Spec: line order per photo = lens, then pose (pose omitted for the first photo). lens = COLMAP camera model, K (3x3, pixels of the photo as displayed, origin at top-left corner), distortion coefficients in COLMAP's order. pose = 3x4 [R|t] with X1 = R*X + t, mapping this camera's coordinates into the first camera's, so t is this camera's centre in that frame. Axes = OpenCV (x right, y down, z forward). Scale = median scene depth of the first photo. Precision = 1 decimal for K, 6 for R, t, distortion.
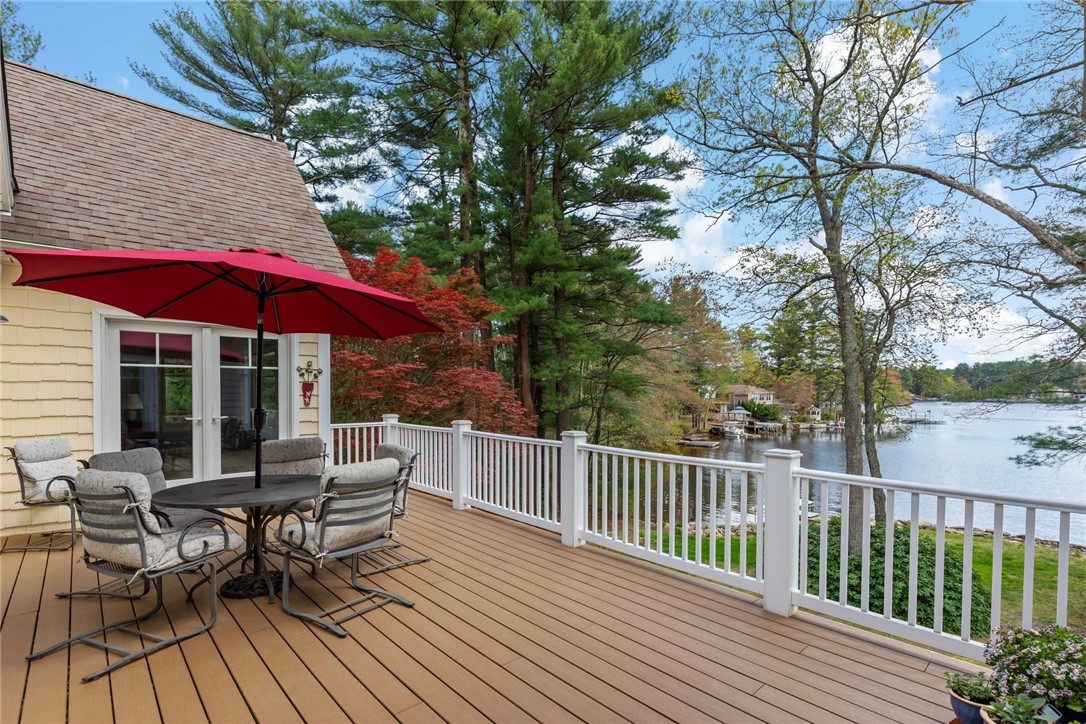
lens RADIAL K [[497.7, 0, 555.5], [0, 497.7, 399.2], [0, 0, 1]] dist [0.000775, 0.000031]
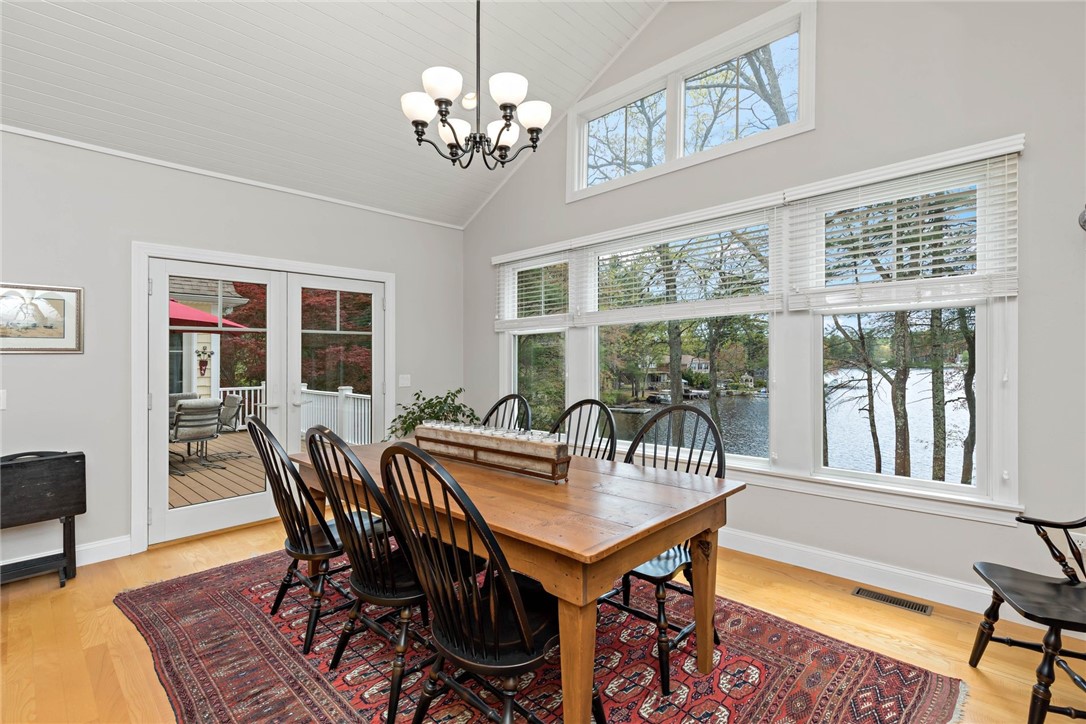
lens RADIAL K [[497.7, 0, 542.4], [0, 497.7, 359.8], [0, 0, 1]] dist [0.000775, 0.000031]
pose [[0.998662, -0.012009, 0.050306, 0.435196], [0.013125, 0.999674, -0.021901, 0.010792], [-0.050027, 0.022532, 0.998494, -0.538273]]
